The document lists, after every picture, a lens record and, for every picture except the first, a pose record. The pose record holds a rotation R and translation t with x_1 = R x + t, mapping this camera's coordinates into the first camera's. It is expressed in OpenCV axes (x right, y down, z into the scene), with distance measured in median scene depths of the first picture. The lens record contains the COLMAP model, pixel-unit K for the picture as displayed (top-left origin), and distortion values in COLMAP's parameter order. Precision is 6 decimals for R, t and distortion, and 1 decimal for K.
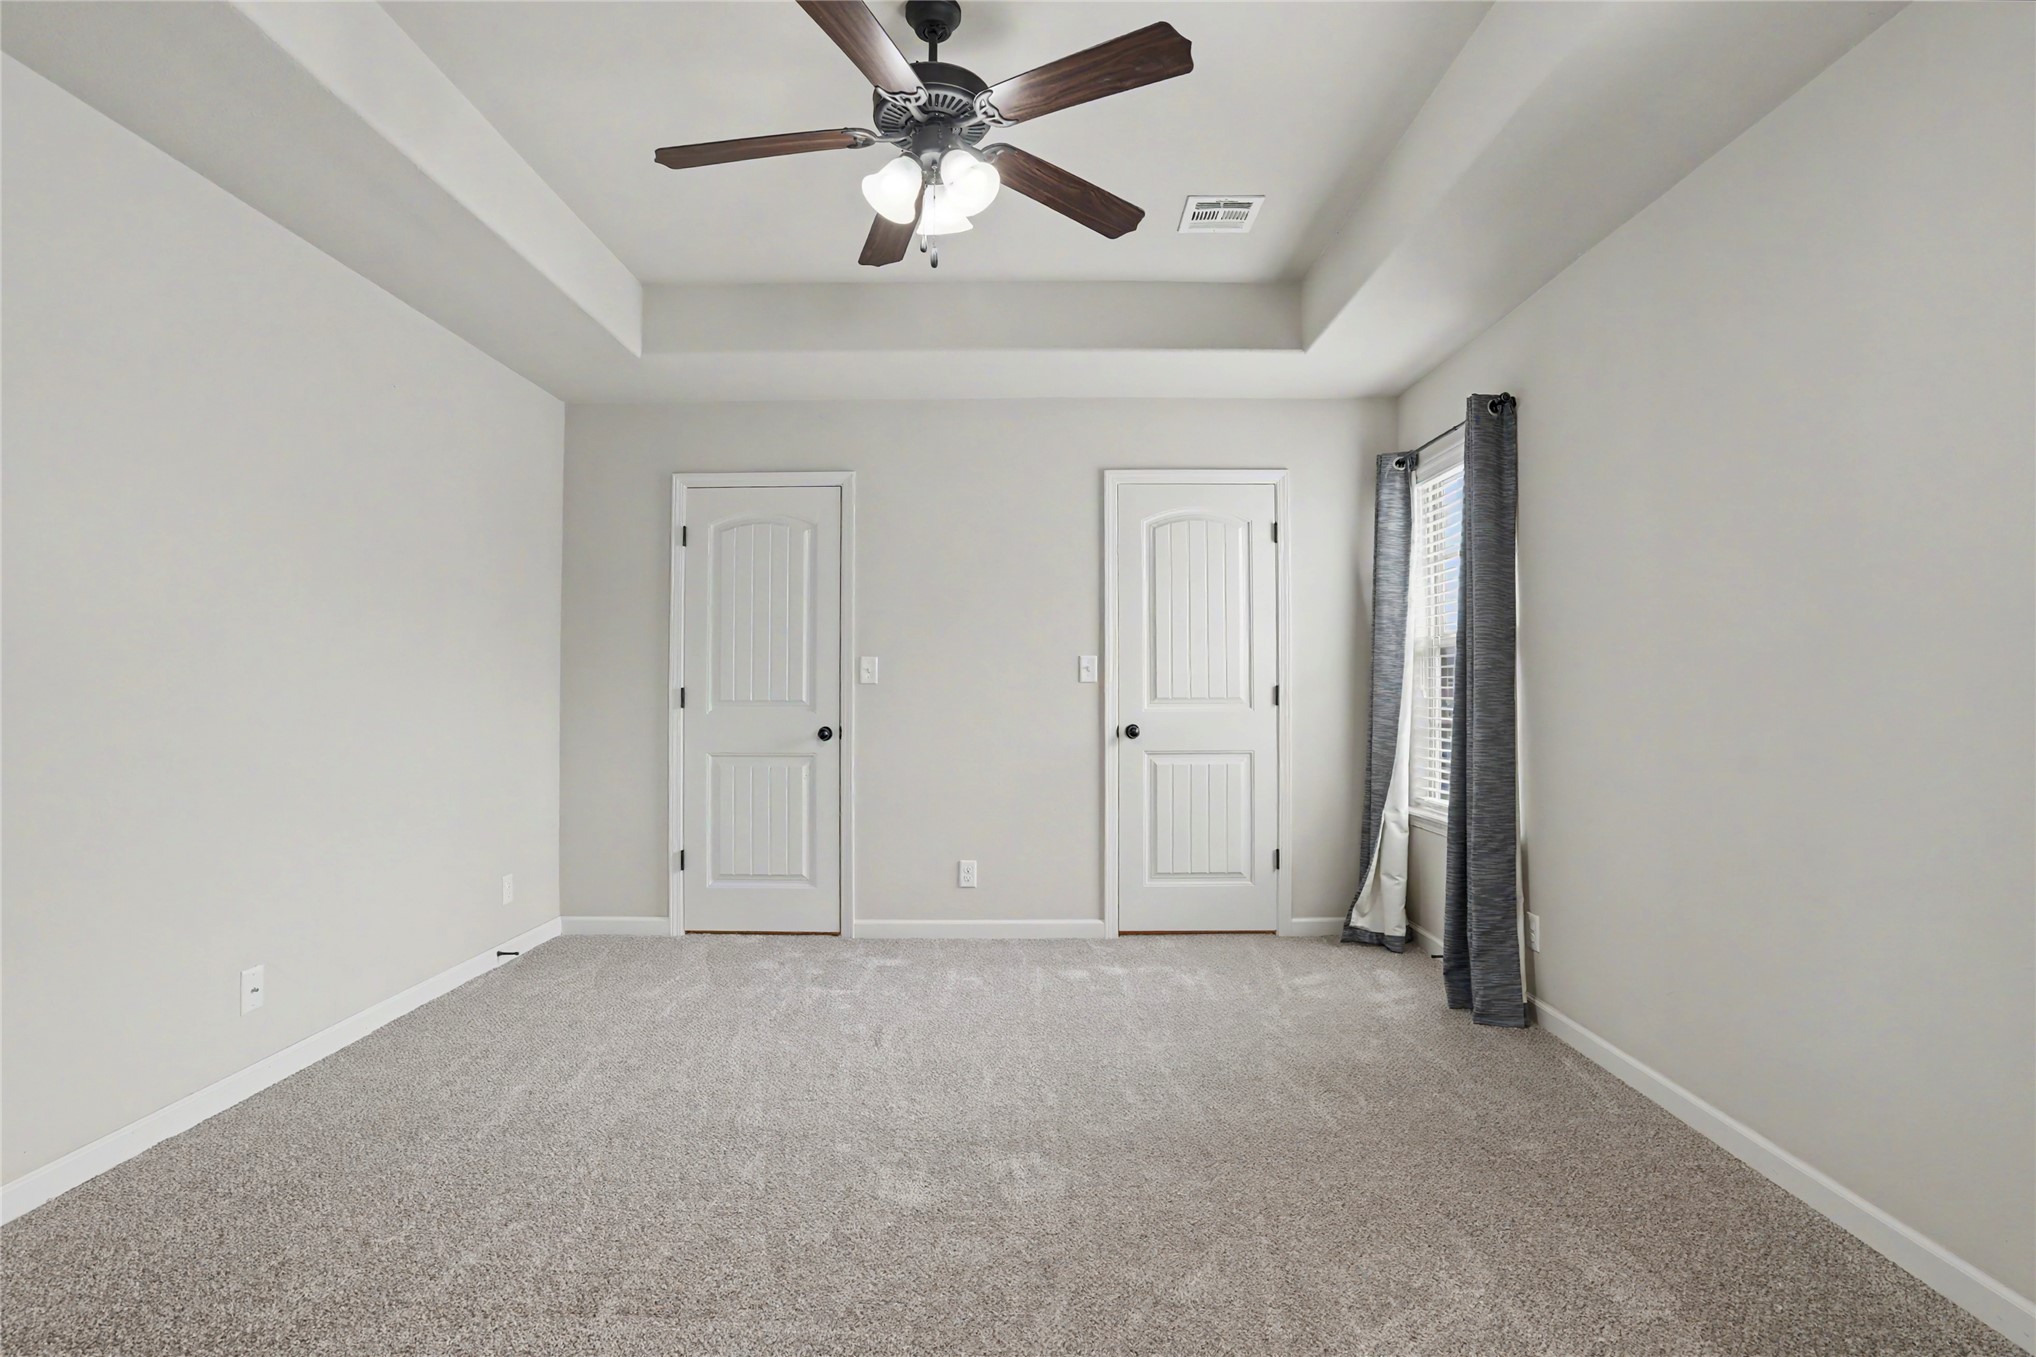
lens RADIAL K [[962.4, 0, 1018.0], [0, 962.4, 678.5], [0, 0, 1]] dist [-0.067205, 0.023818]
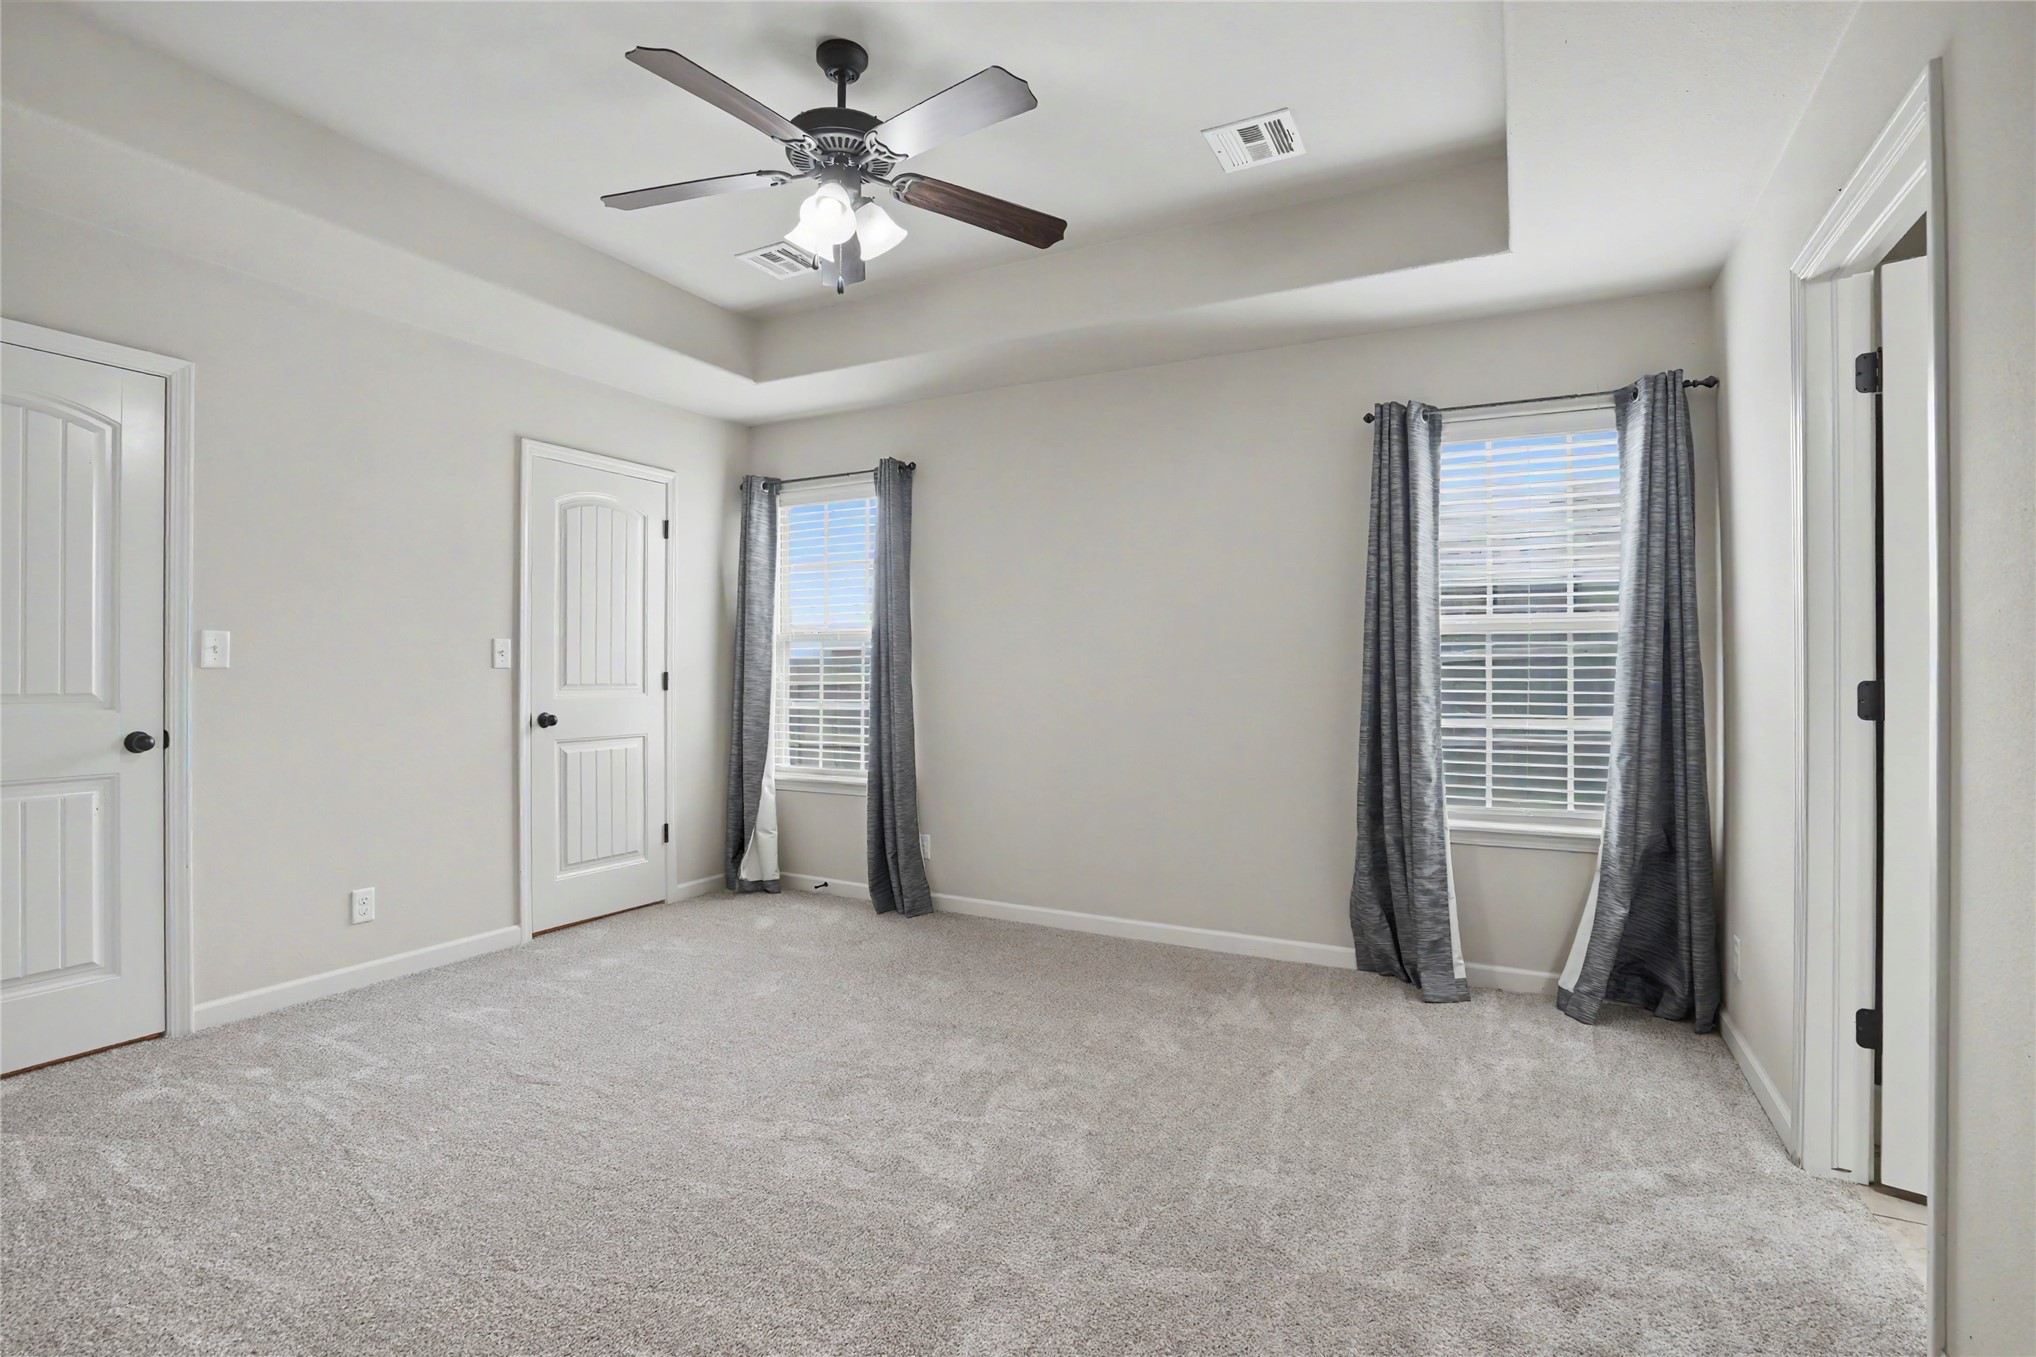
lens RADIAL K [[962.4, 0, 1018.0], [0, 962.4, 678.5], [0, 0, 1]] dist [-0.067205, 0.023818]
pose [[0.452124, -0.003750, 0.891947, -0.505524], [-0.012522, 0.999866, 0.010551, -0.001598], [-0.891867, -0.015940, 0.452017, 0.163067]]
